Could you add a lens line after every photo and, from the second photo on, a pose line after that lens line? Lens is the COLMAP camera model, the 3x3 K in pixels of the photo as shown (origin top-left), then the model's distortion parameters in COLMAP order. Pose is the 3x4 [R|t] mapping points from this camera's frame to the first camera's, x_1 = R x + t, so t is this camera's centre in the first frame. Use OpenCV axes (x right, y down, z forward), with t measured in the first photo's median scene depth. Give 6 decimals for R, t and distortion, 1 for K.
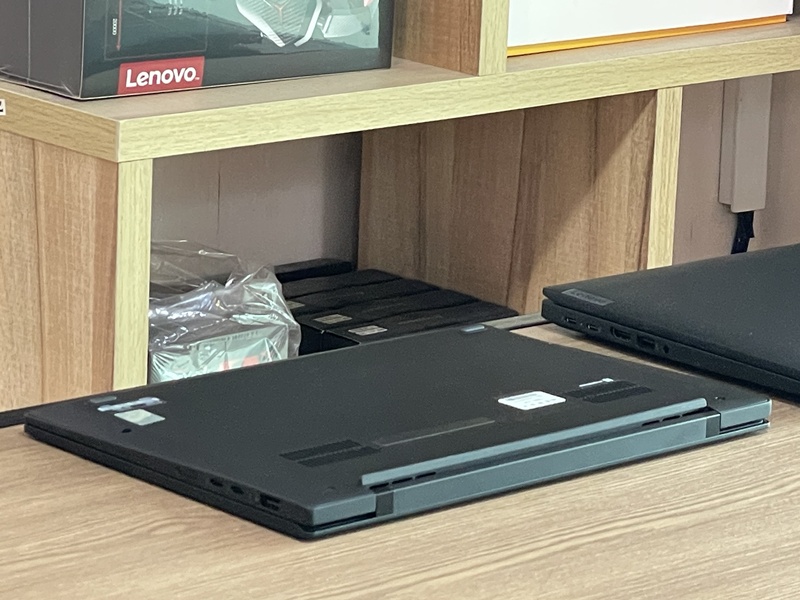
lens RADIAL K [[3283.3, 0, 400.0], [0, 3283.3, 300.0], [0, 0, 1]] dist [-0.025007, 2.109243]
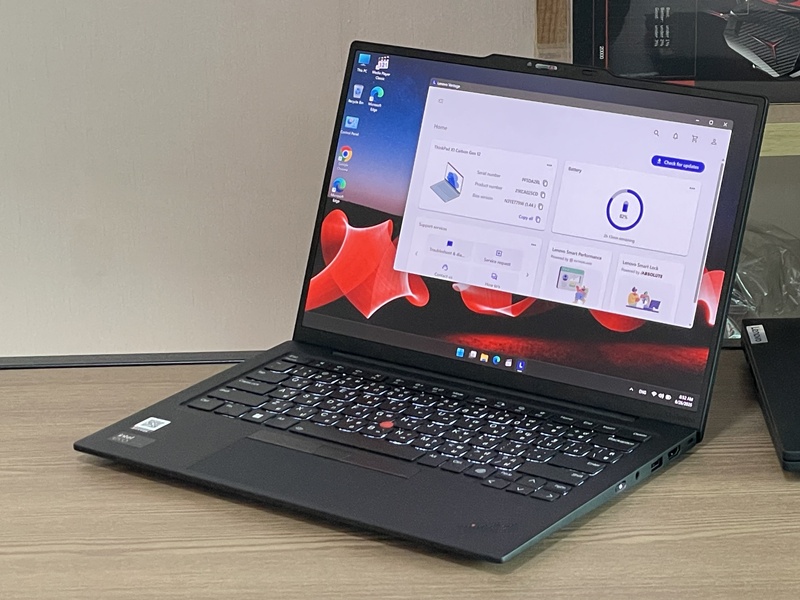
lens RADIAL K [[2499.9, 0, 400.0], [0, 2499.9, 300.0], [0, 0, 1]] dist [0.051543, -0.183152]
pose [[0.742499, 0.159743, -0.650521, 0.481664], [-0.103395, 0.986841, 0.124316, -0.098318], [0.661819, -0.025044, 0.749245, 0.223104]]
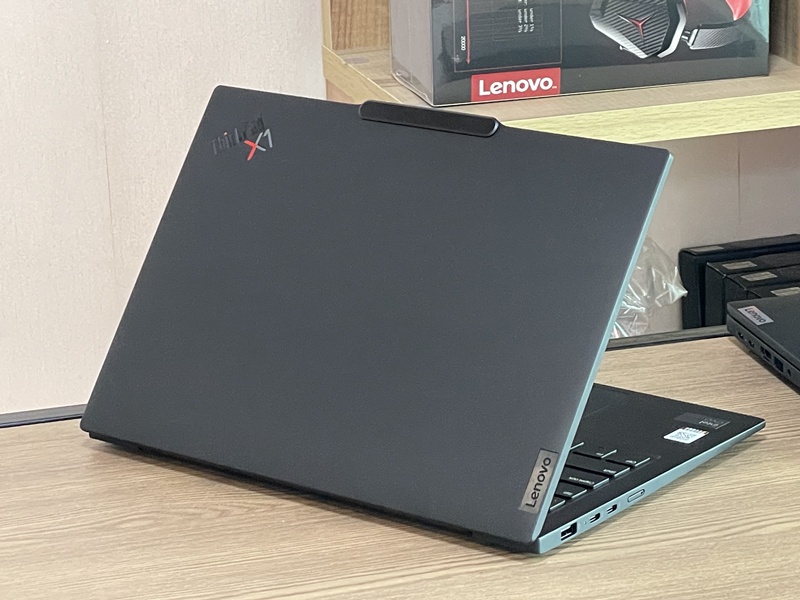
lens RADIAL K [[2714.5, 0, 400.0], [0, 2714.5, 300.0], [0, 0, 1]] dist [0.089535, -0.363149]
pose [[0.896104, 0.058819, -0.439930, 0.306698], [-0.034814, 0.997441, 0.062446, -0.051023], [0.442477, -0.040643, 0.895858, 0.136220]]
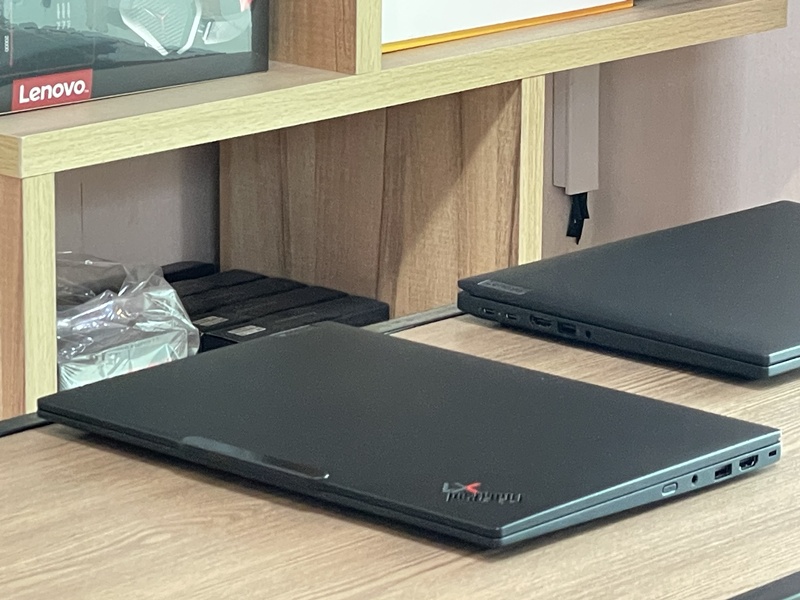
lens RADIAL K [[3283.3, 0, 400.0], [0, 3283.3, 300.0], [0, 0, 1]] dist [-0.025007, 2.109243]
pose [[0.994779, -0.053545, 0.086881, -0.057123], [0.053214, 0.998564, 0.006126, -0.004340], [-0.087084, -0.001471, 0.996200, -0.014238]]
